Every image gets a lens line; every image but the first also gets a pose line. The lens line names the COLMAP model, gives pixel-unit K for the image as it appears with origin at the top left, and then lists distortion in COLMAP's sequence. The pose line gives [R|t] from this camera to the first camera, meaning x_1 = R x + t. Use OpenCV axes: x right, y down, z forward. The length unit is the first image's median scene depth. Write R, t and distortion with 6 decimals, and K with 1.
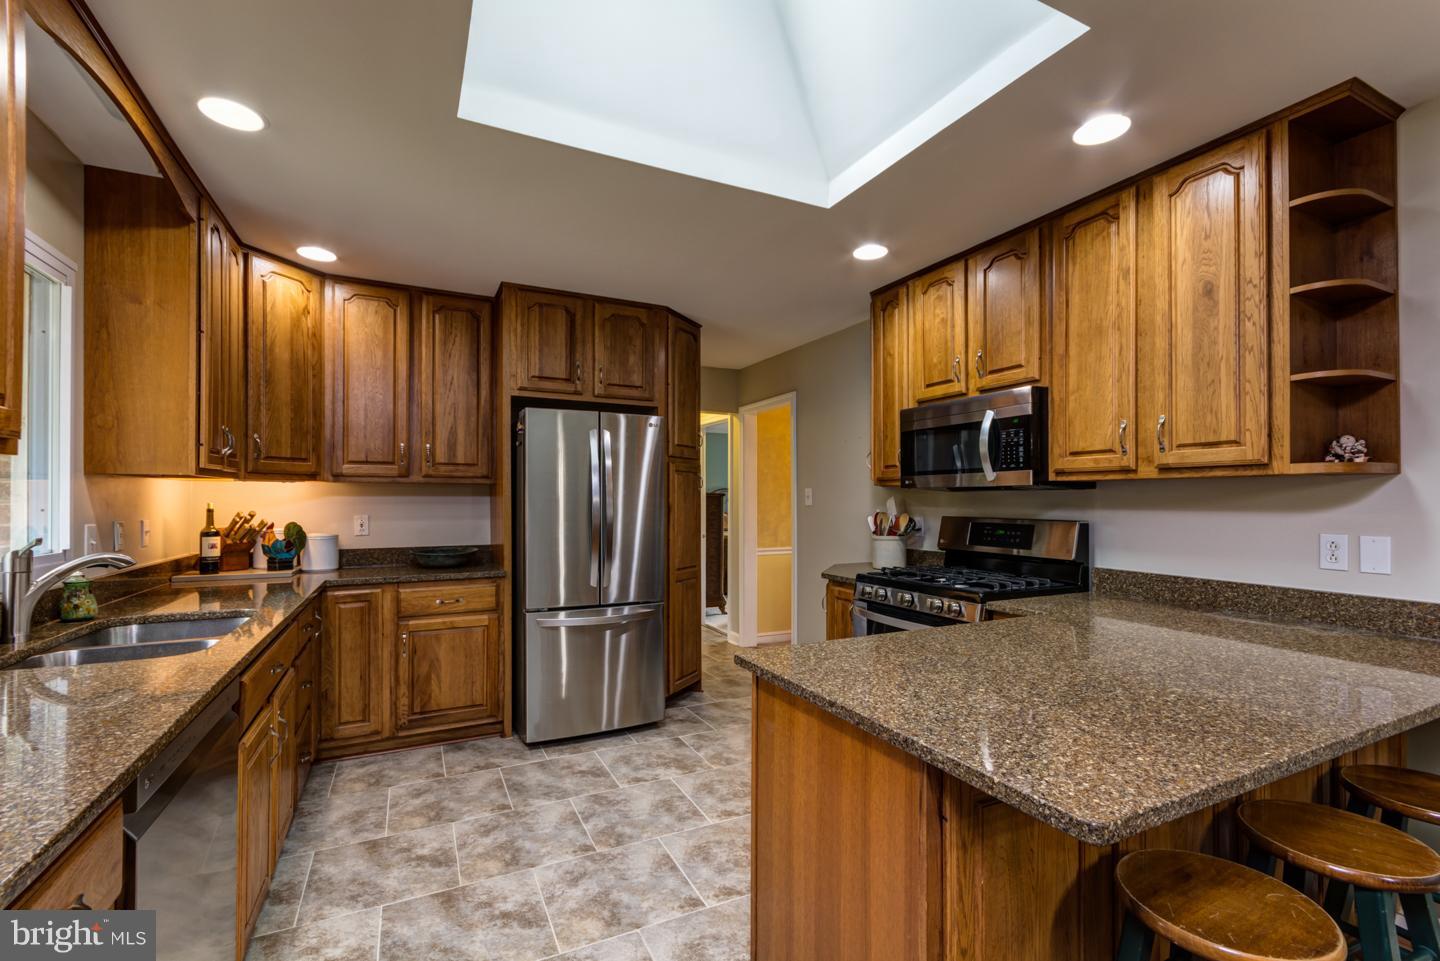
lens RADIAL K [[628.1, 0, 726.8], [0, 628.1, 493.8], [0, 0, 1]] dist [0.007616, -0.000223]
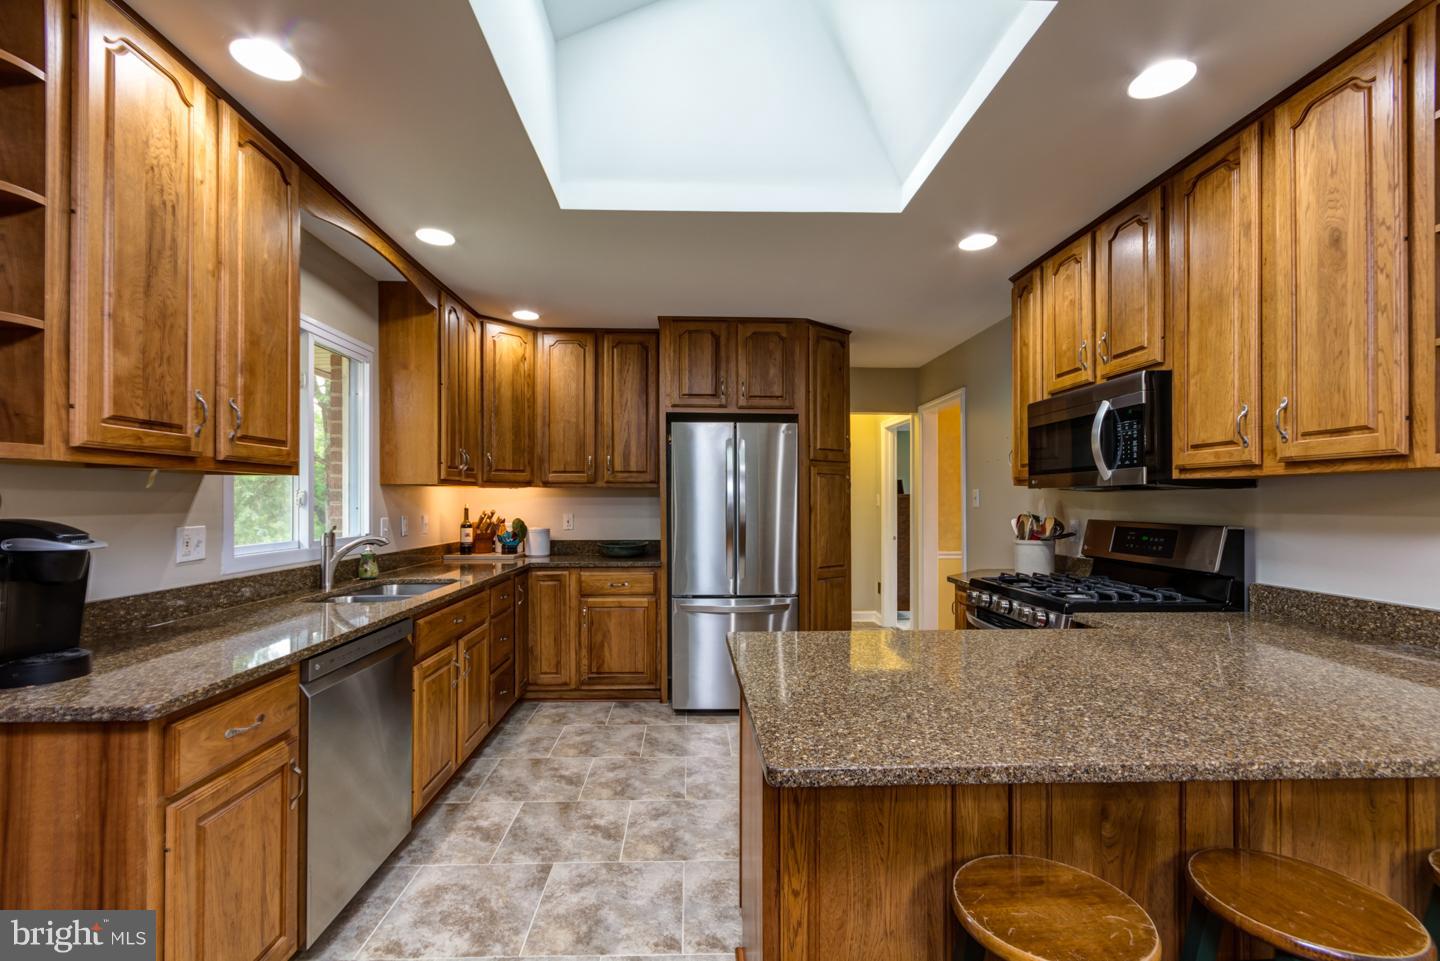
lens RADIAL K [[627.9, 0, 711.3], [0, 627.9, 498.3], [0, 0, 1]] dist [0.001931, -0.000097]
pose [[0.910977, -0.002465, -0.412451, 0.249650], [0.004282, 0.999985, 0.003480, 0.000140], [0.412436, -0.004936, 0.910973, -0.037439]]
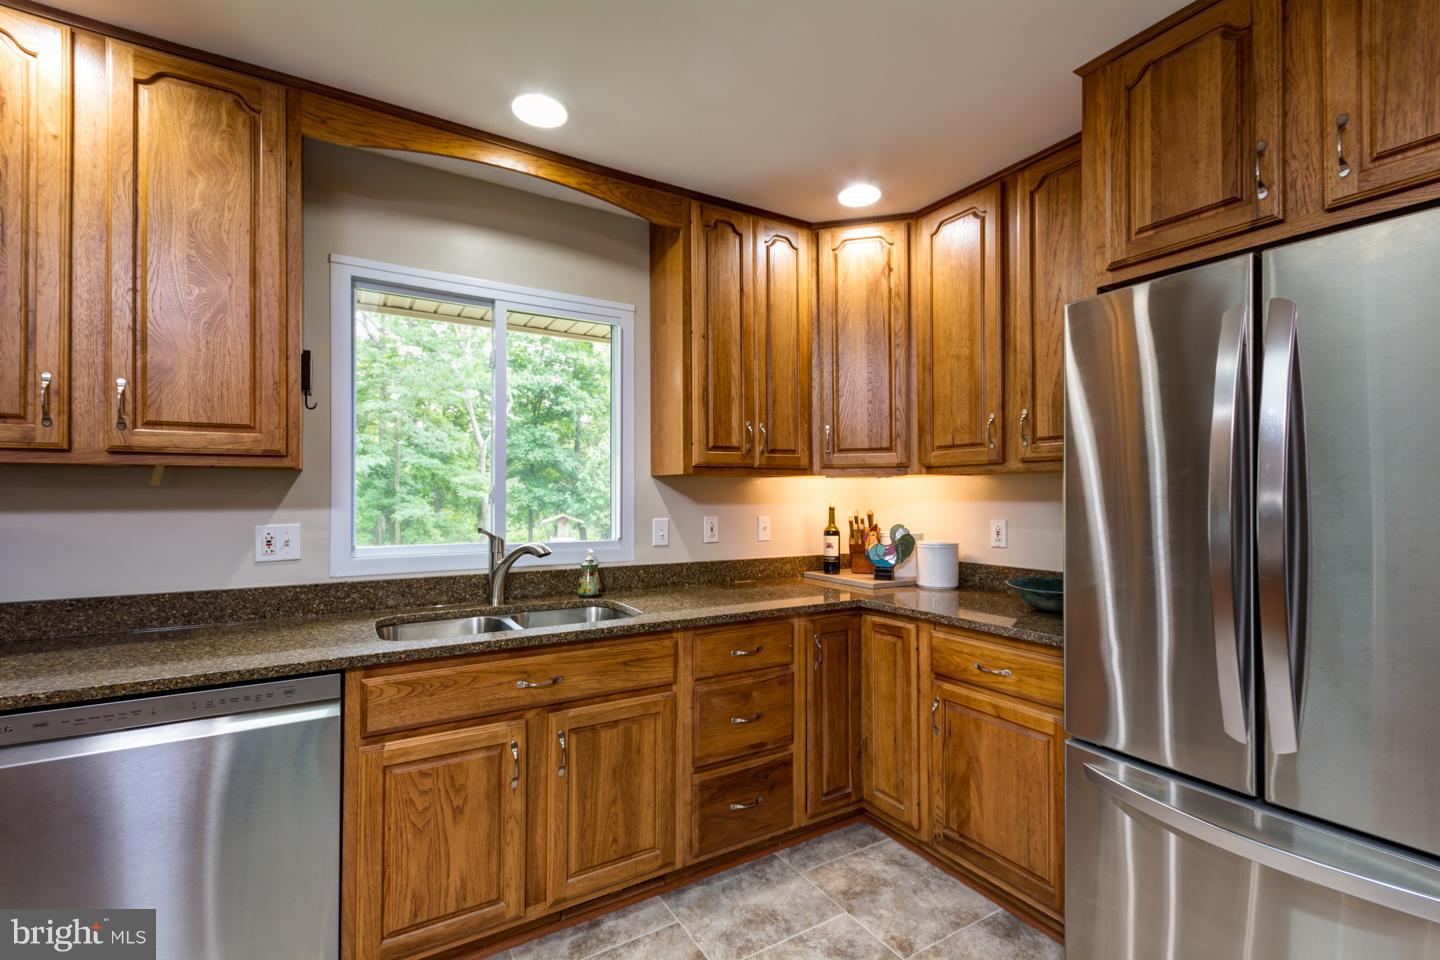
lens RADIAL K [[633.9, 0, 719.8], [0, 633.9, 490.0], [0, 0, 1]] dist [0.008008, -0.000185]
pose [[0.088855, -0.010660, -0.995988, 0.147563], [0.009393, 0.999907, -0.009864, 0.005478], [0.996000, -0.008478, 0.088947, 0.759643]]
